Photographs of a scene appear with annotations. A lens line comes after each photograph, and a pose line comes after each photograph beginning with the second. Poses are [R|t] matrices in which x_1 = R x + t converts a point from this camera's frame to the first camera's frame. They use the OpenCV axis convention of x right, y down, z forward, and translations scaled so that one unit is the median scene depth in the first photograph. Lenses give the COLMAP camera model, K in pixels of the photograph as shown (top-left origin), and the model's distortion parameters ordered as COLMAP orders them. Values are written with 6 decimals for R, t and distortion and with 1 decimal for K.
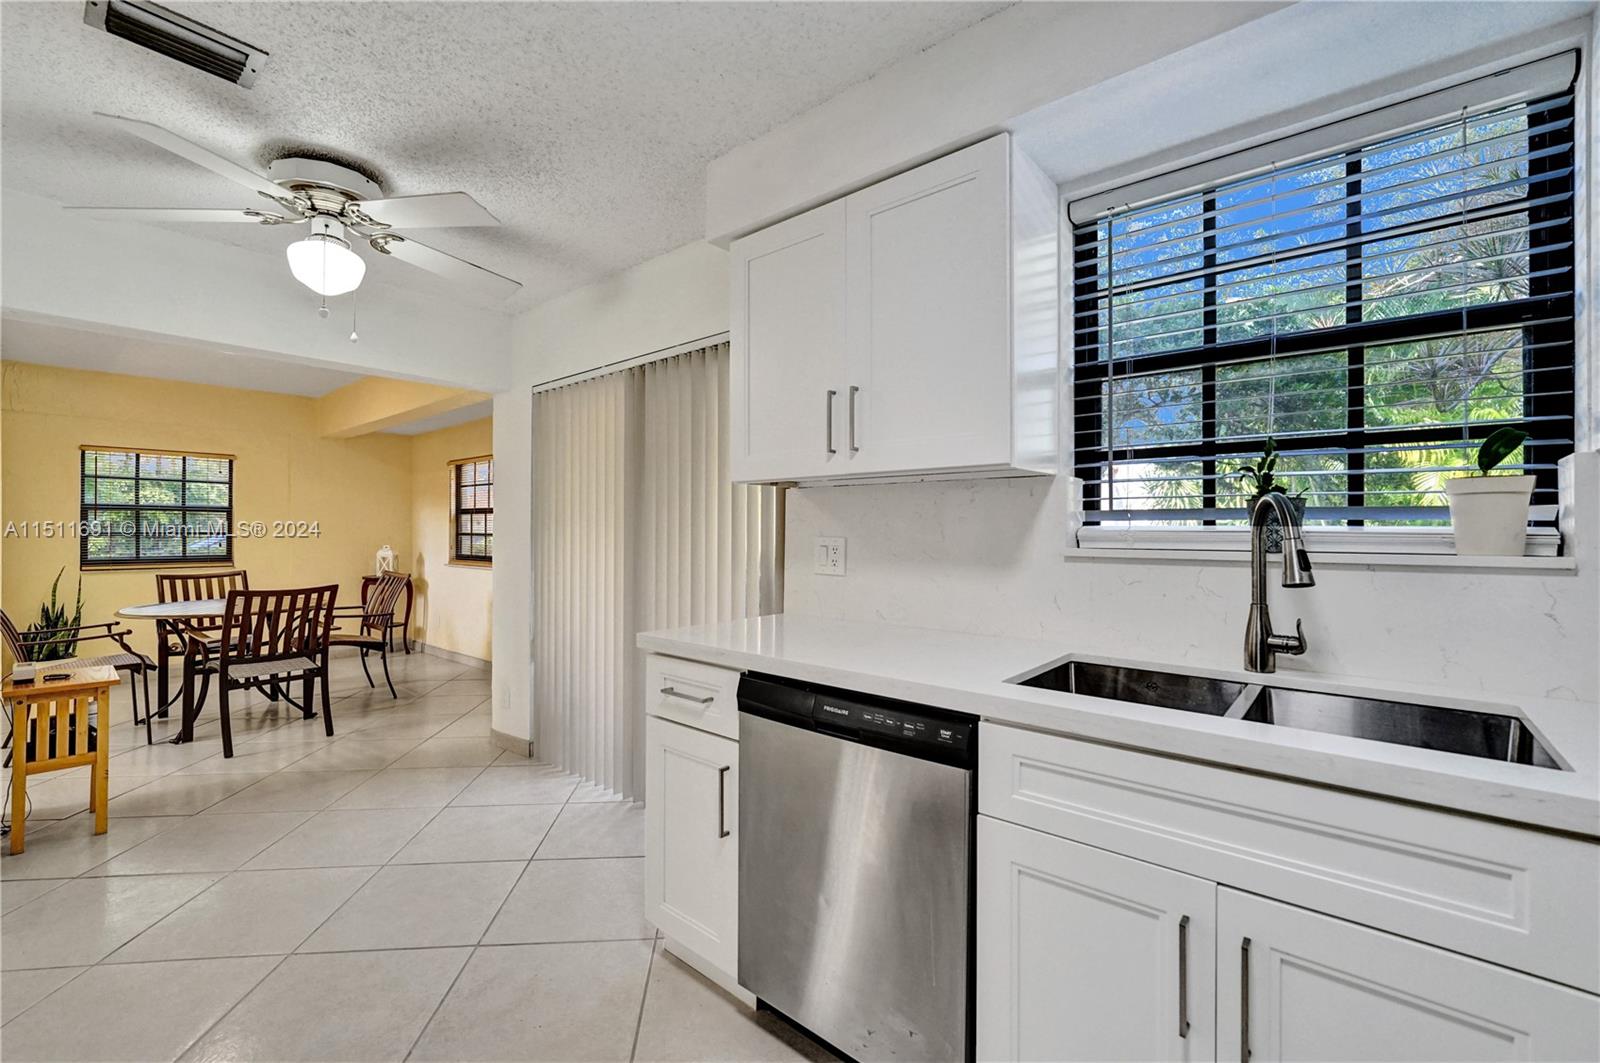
lens RADIAL K [[669.8, 0, 793.3], [0, 669.8, 528.7], [0, 0, 1]] dist [-0.000093, 0.000149]
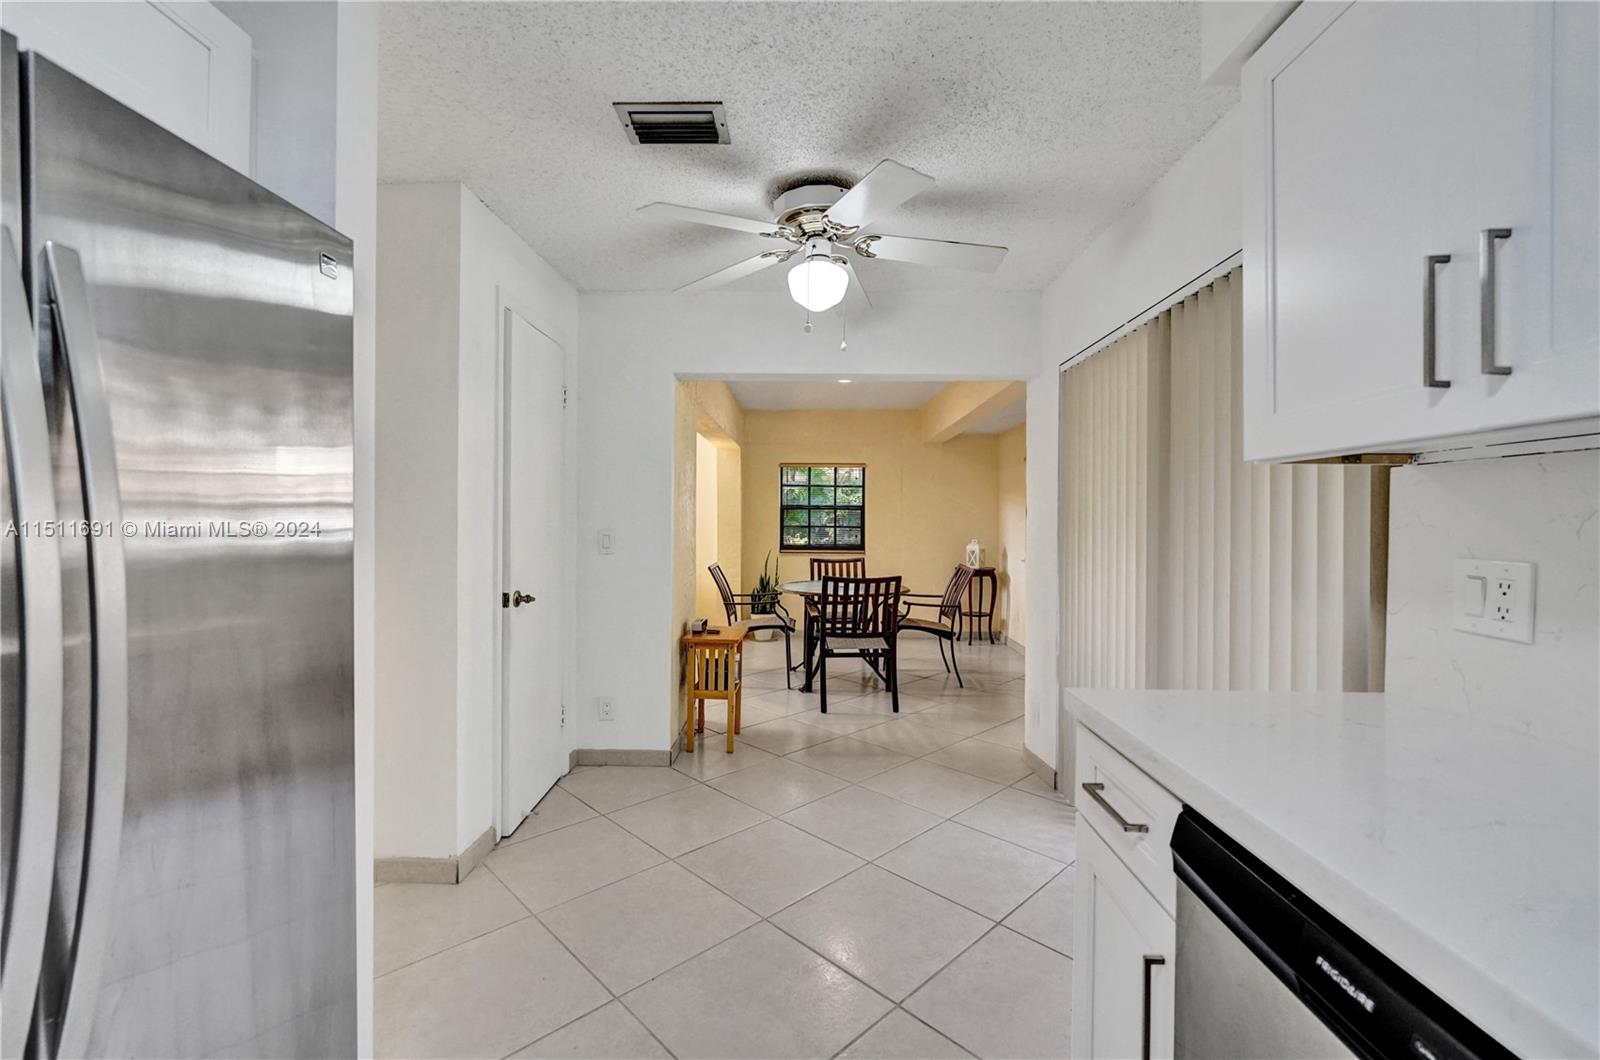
lens RADIAL K [[671.9, 0, 795.7], [0, 671.9, 518.3], [0, 0, 1]] dist [-0.006739, -0.000161]
pose [[0.635235, 0.001143, -0.772318, 0.067314], [-0.004213, 0.999989, -0.001985, -0.009583], [0.772307, 0.004515, 0.635233, 0.180109]]
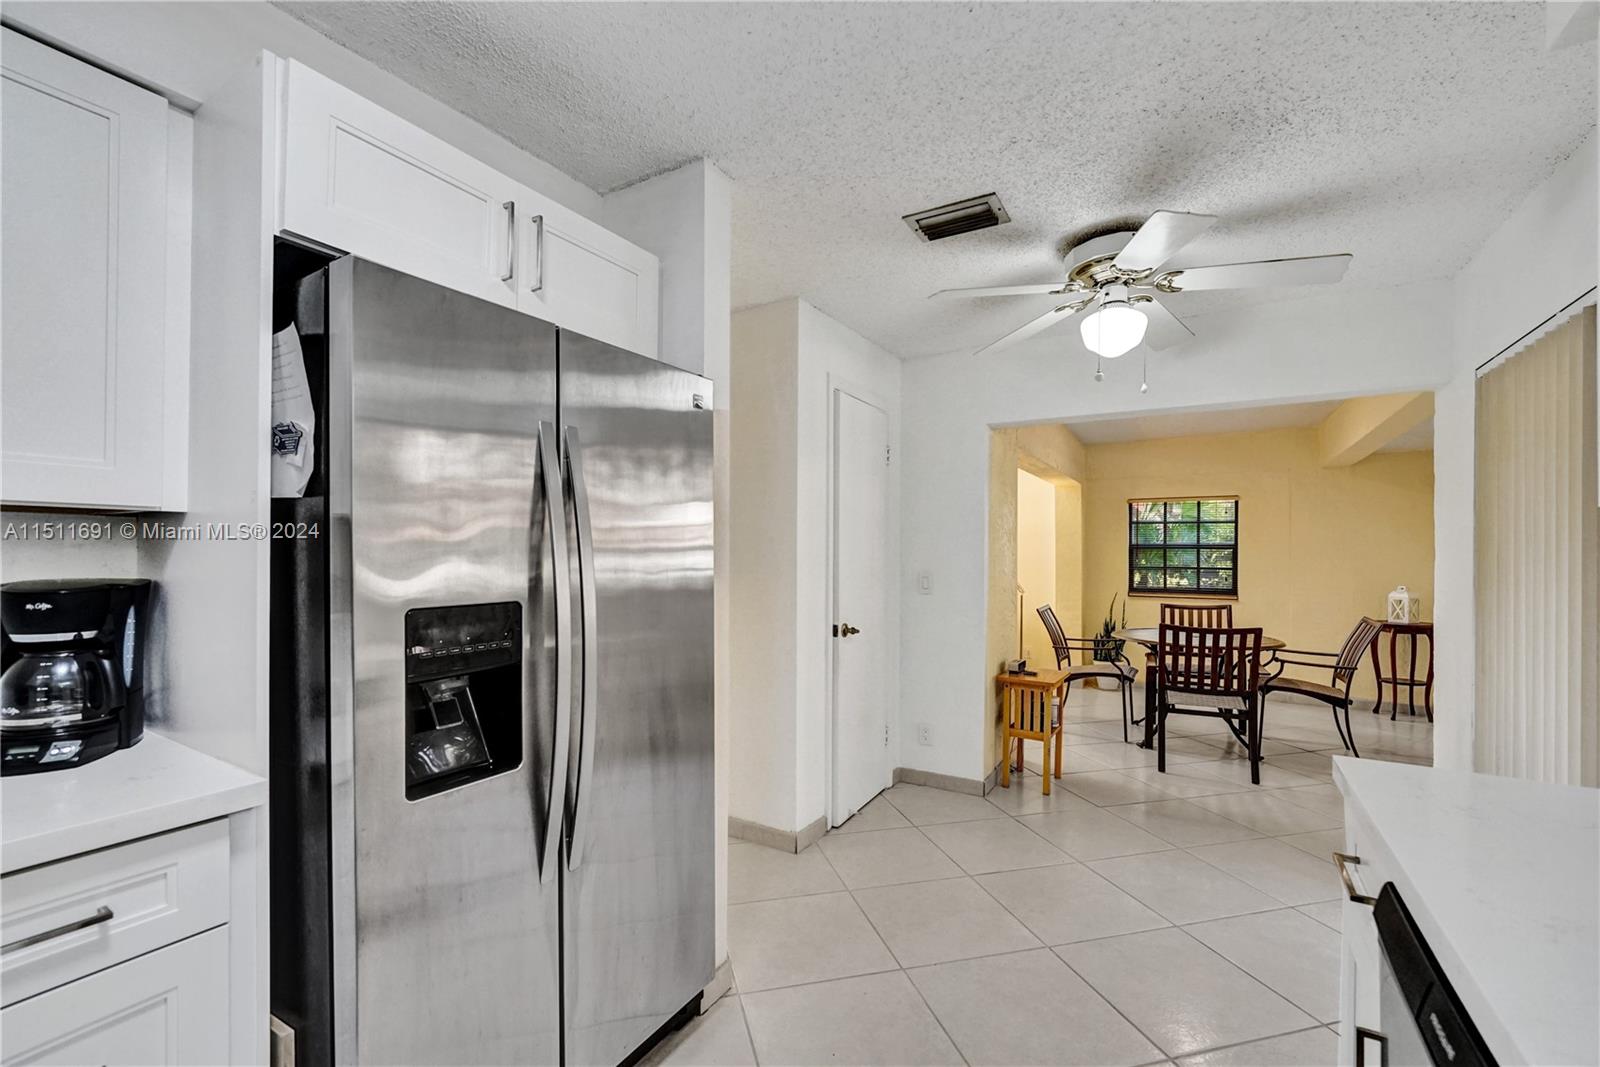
lens RADIAL K [[679.6, 0, 798.6], [0, 679.6, 553.8], [0, 0, 1]] dist [-0.002223, -0.000095]
pose [[0.174223, -0.001874, -0.984705, 0.171980], [-0.003516, 0.999991, -0.002526, -0.019295], [0.984700, 0.003902, 0.174214, 0.196479]]
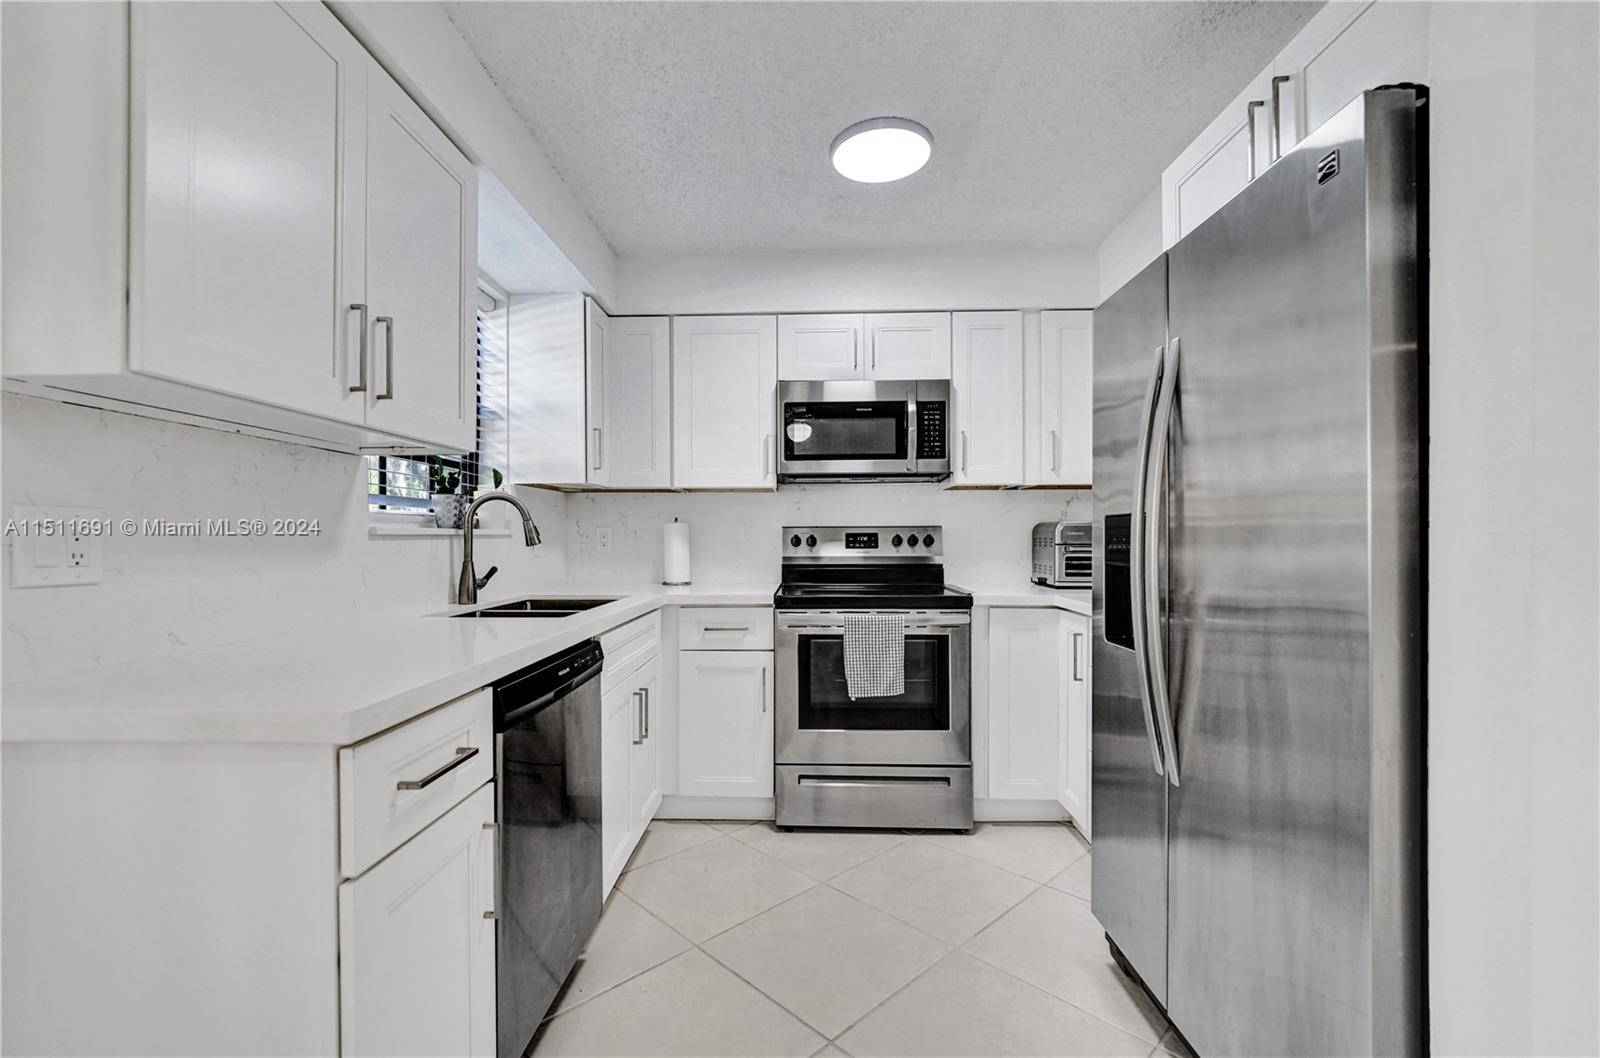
lens RADIAL K [[684.6, 0, 784.7], [0, 684.6, 534.2], [0, 0, 1]] dist [-0.004480, -0.000182]
pose [[-0.619536, 0.000098, 0.784968, -0.404557], [-0.001357, 0.999998, -0.001196, 0.019740], [-0.784967, -0.001806, -0.619535, 0.555595]]
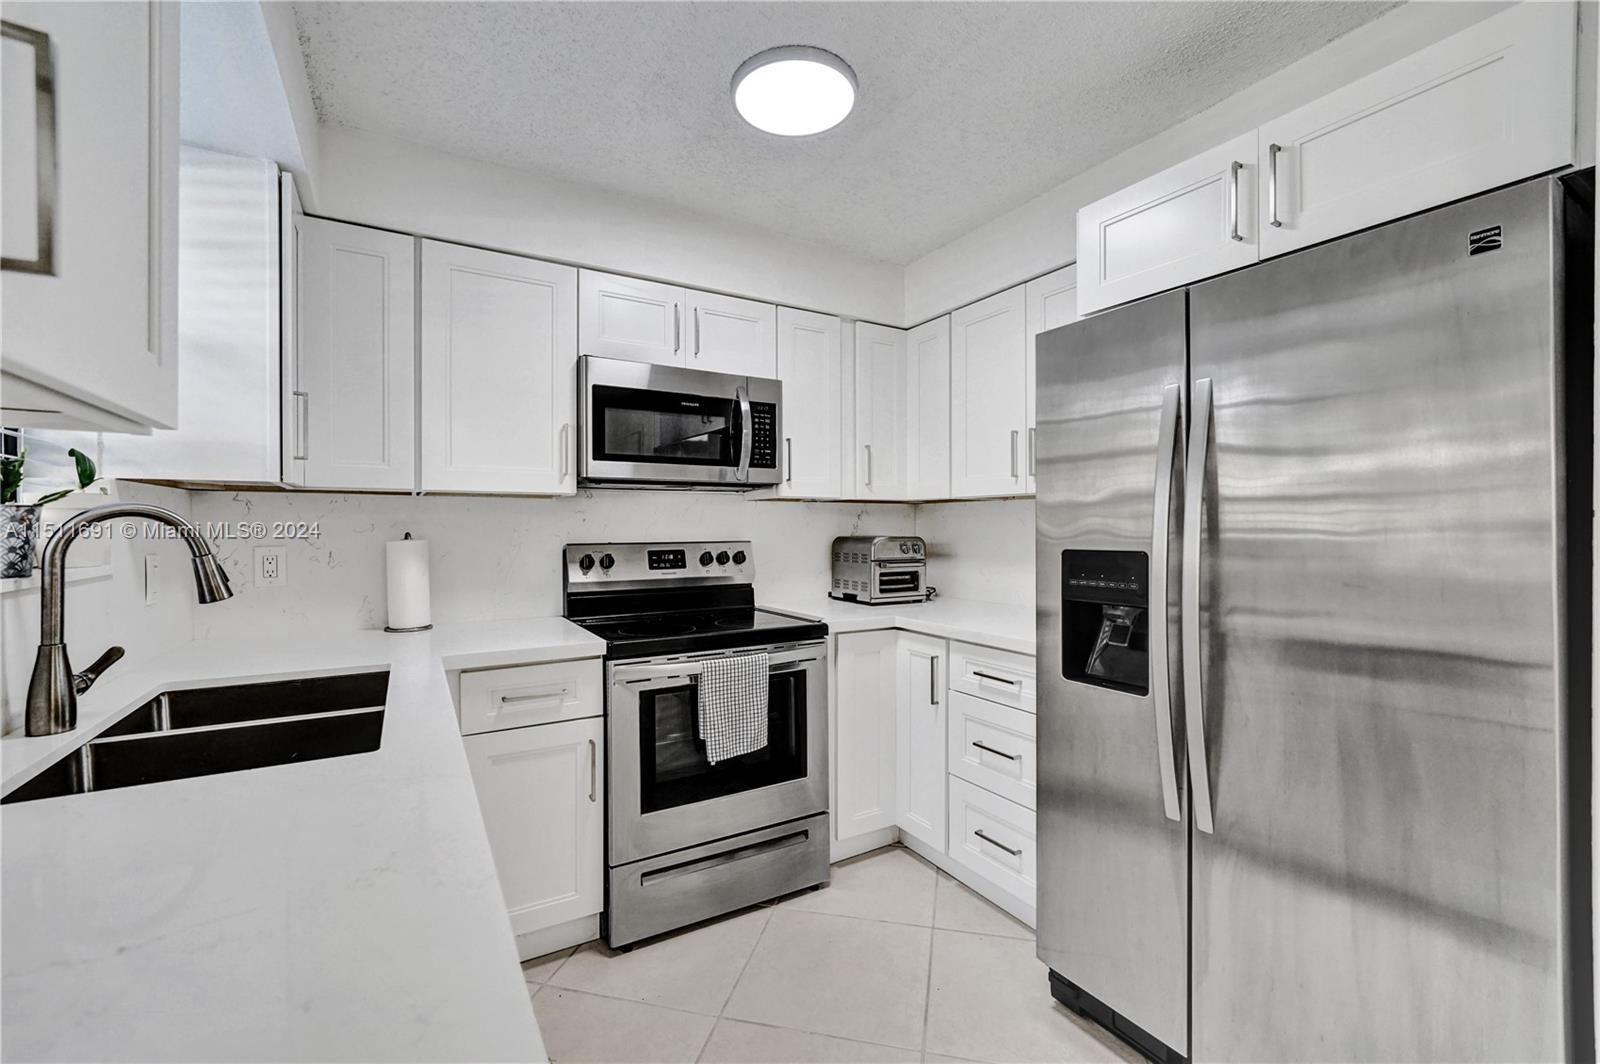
lens RADIAL K [[669.0, 0, 800.9], [0, 669.0, 527.0], [0, 0, 1]] dist [-0.004415, -0.000347]
pose [[-0.947245, -0.003162, 0.320494, -0.138115], [-0.003024, 0.999995, 0.000926, -0.009454], [-0.320496, -0.000092, -0.947250, 0.567990]]
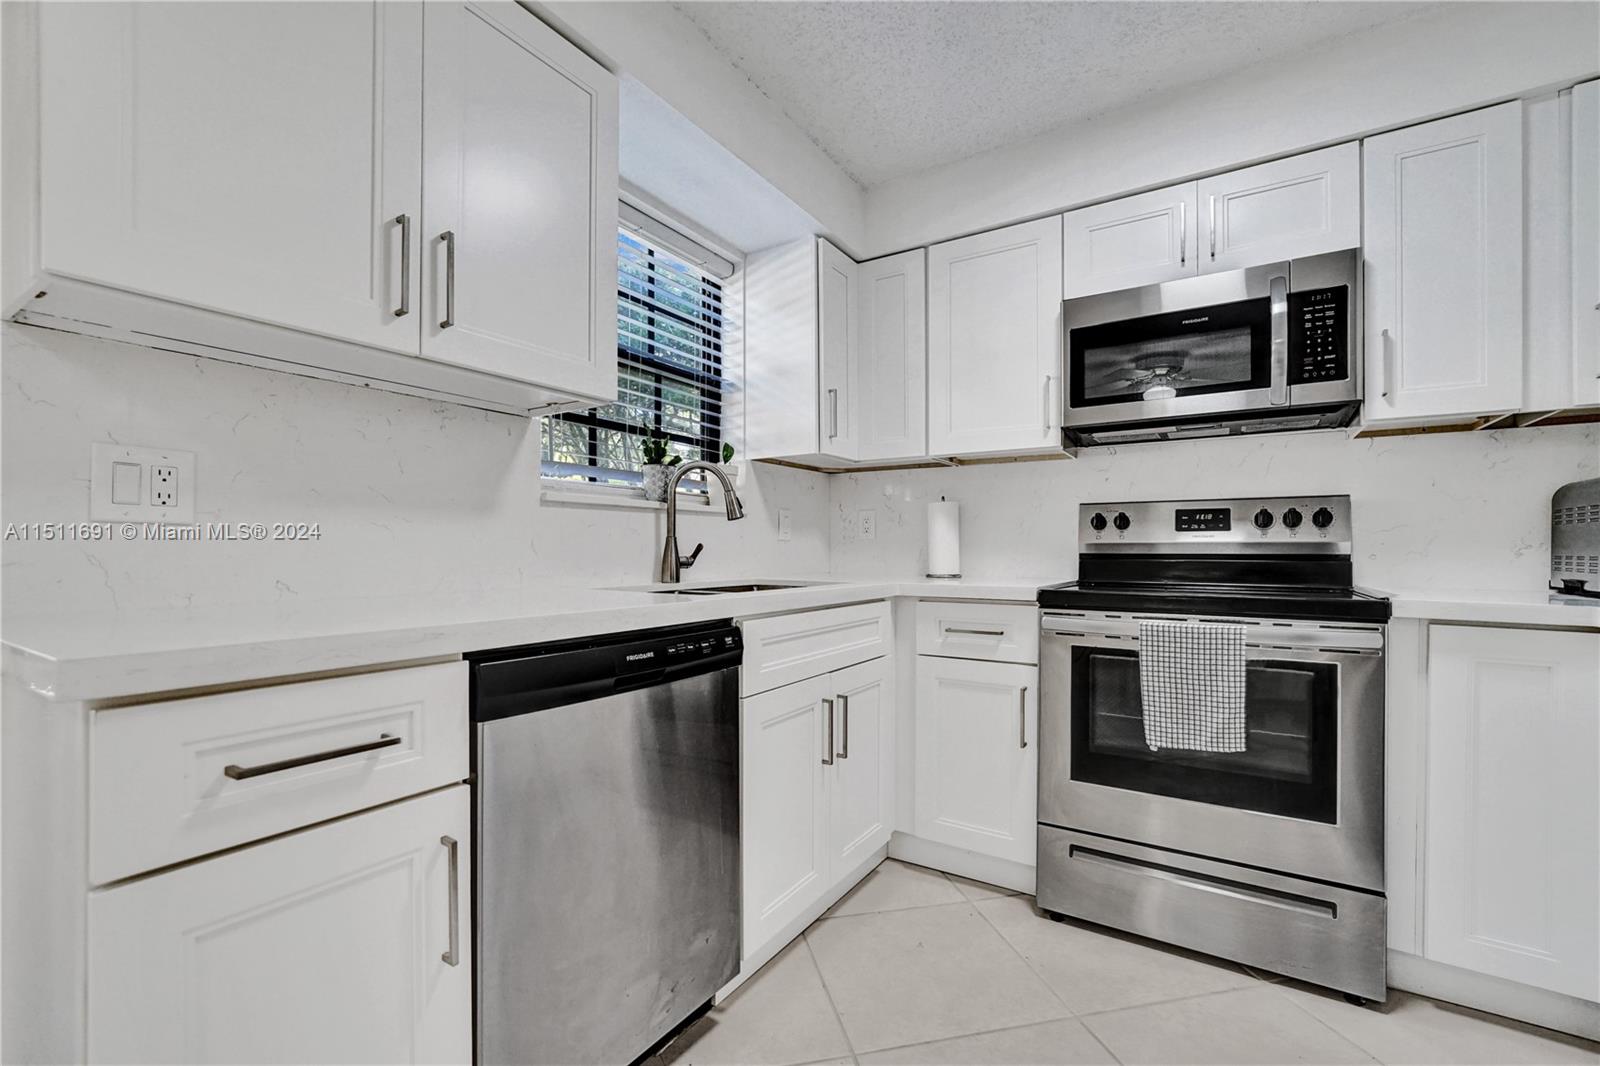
lens RADIAL K [[683.7, 0, 801.0], [0, 683.7, 547.6], [0, 0, 1]] dist [-0.005338, -0.000203]
pose [[-0.138736, -0.002820, 0.990325, -0.320752], [-0.004219, 0.999989, 0.002257, 0.052153], [-0.990320, -0.003865, -0.138746, 0.363594]]
